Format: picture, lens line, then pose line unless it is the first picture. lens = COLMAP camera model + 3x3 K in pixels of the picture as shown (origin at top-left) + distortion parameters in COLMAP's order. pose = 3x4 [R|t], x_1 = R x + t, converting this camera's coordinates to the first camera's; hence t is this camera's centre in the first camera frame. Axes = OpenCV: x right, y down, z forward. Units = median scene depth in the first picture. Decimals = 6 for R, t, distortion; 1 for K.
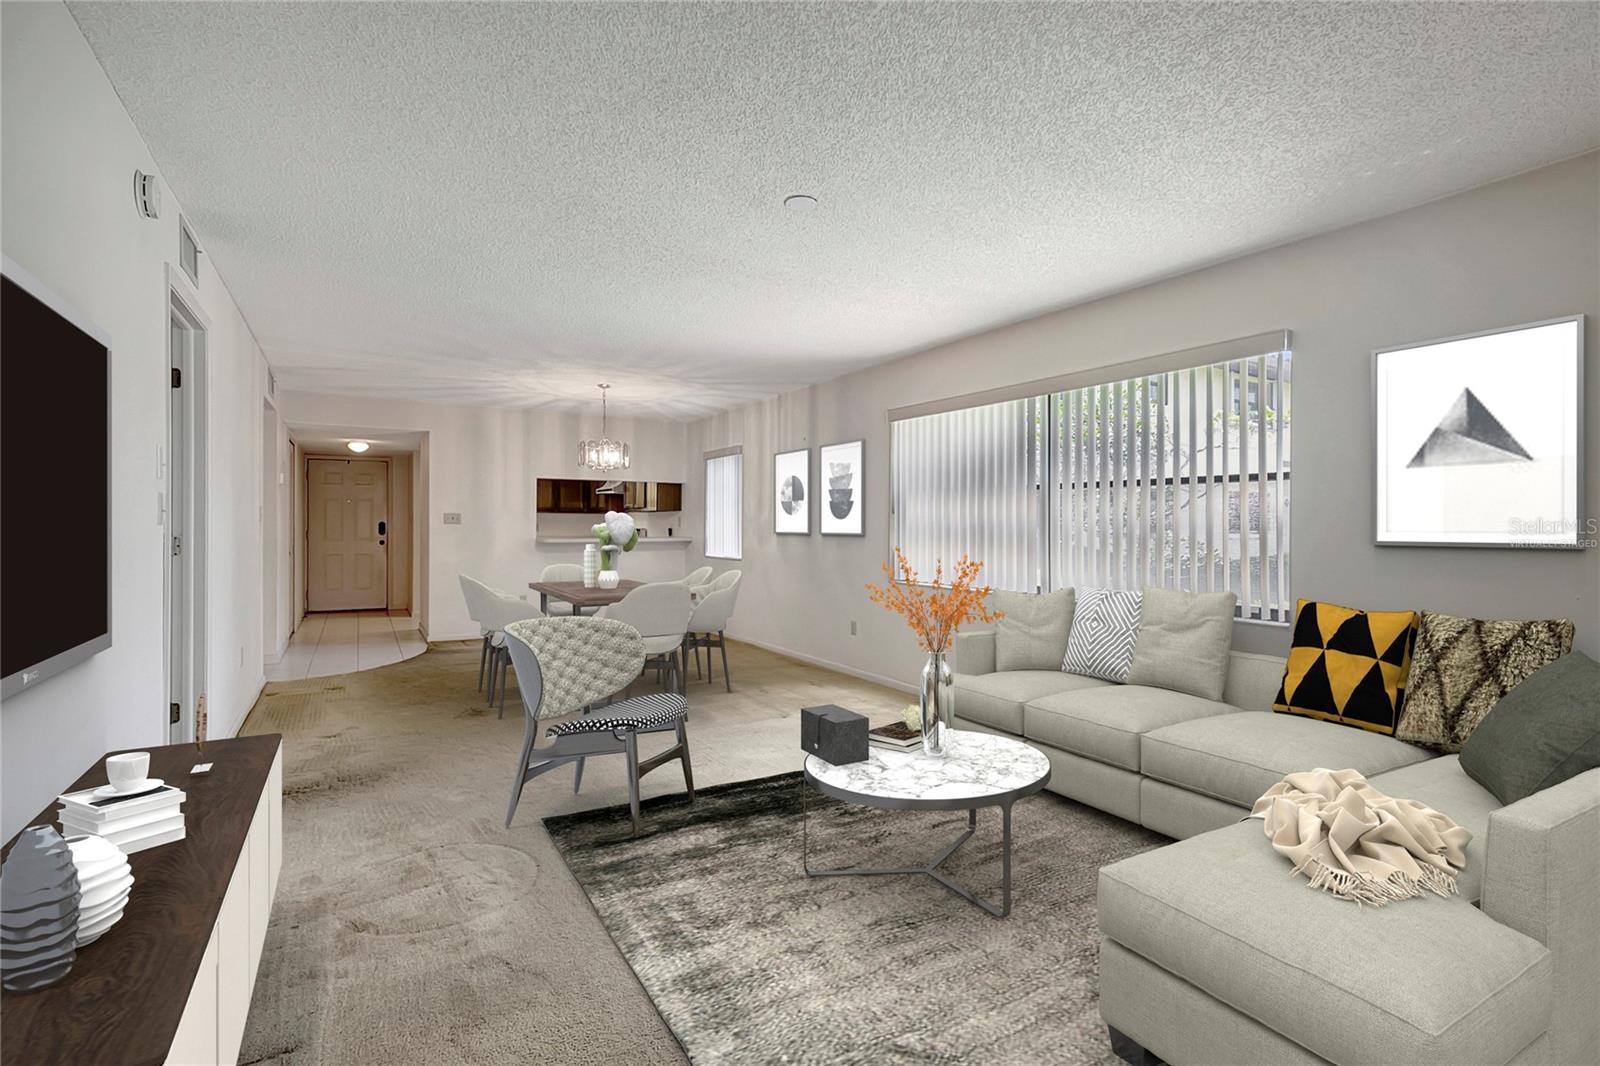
lens RADIAL K [[731.8, 0, 794.8], [0, 731.8, 523.3], [0, 0, 1]] dist [-0.009794, 0.013541]
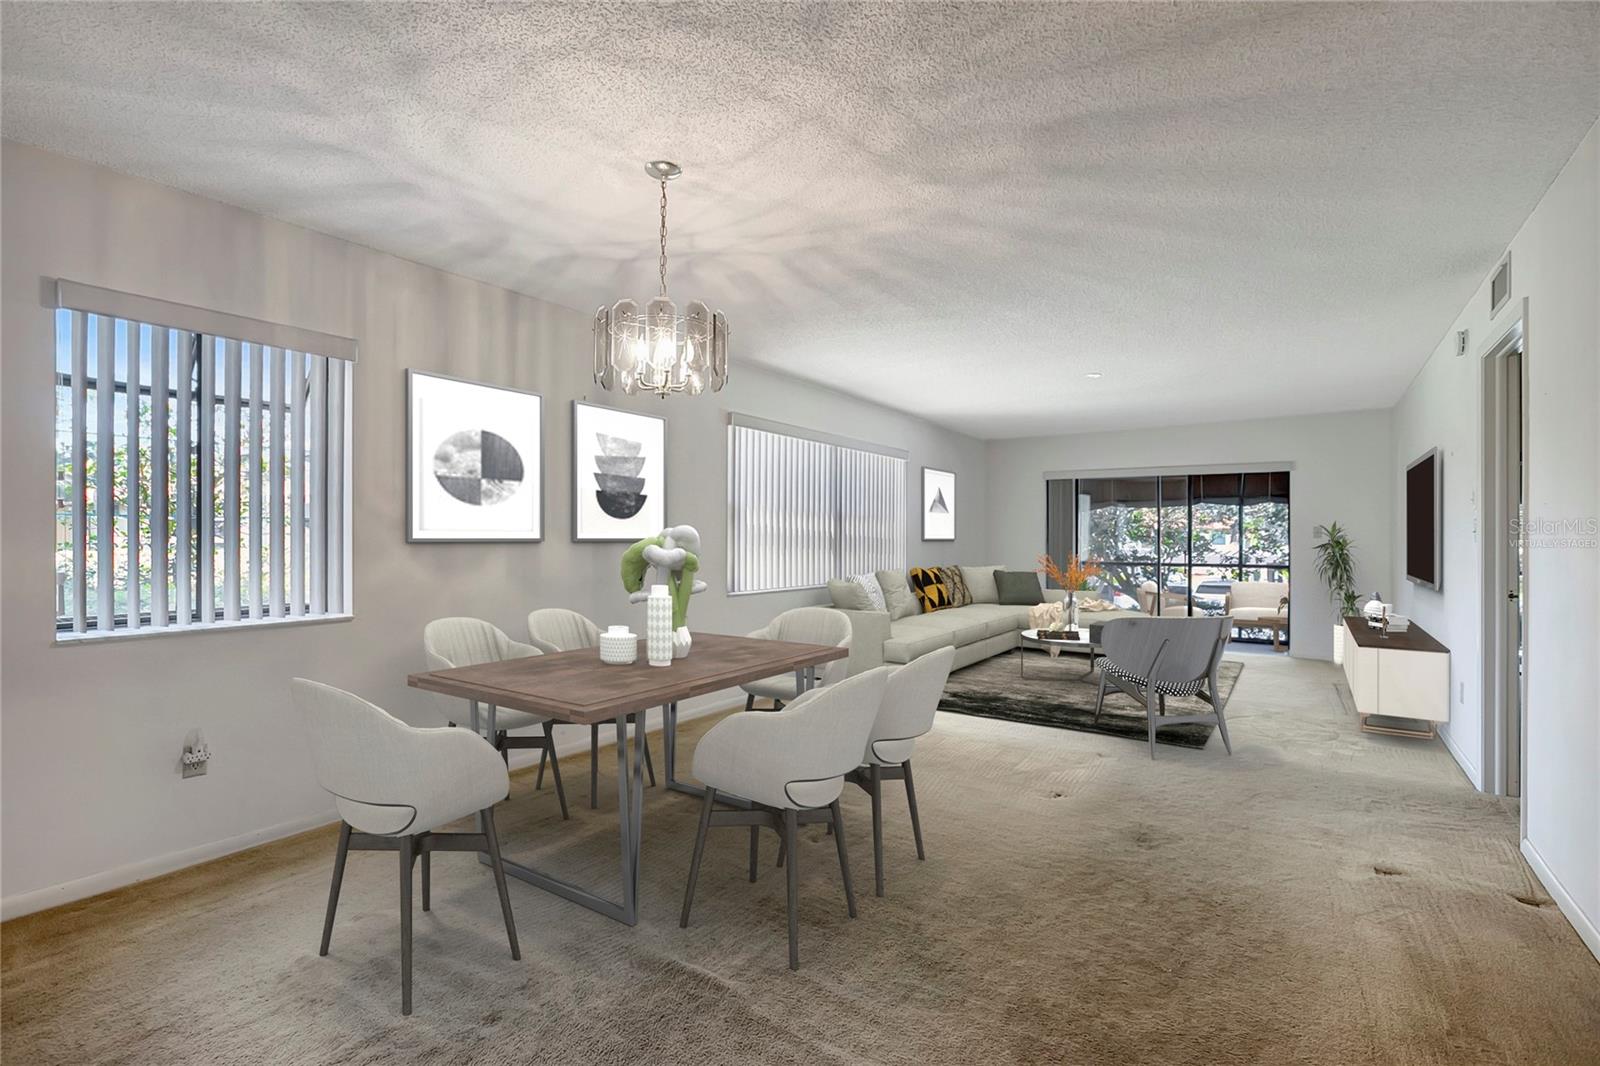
lens RADIAL K [[731.8, 0, 794.8], [0, 731.8, 523.3], [0, 0, 1]] dist [-0.009794, 0.013541]
pose [[-0.420698, -0.007926, 0.907166, -0.640674], [-0.027836, 0.999604, -0.004175, -0.002912], [-0.906774, -0.027008, -0.420752, 1.139752]]
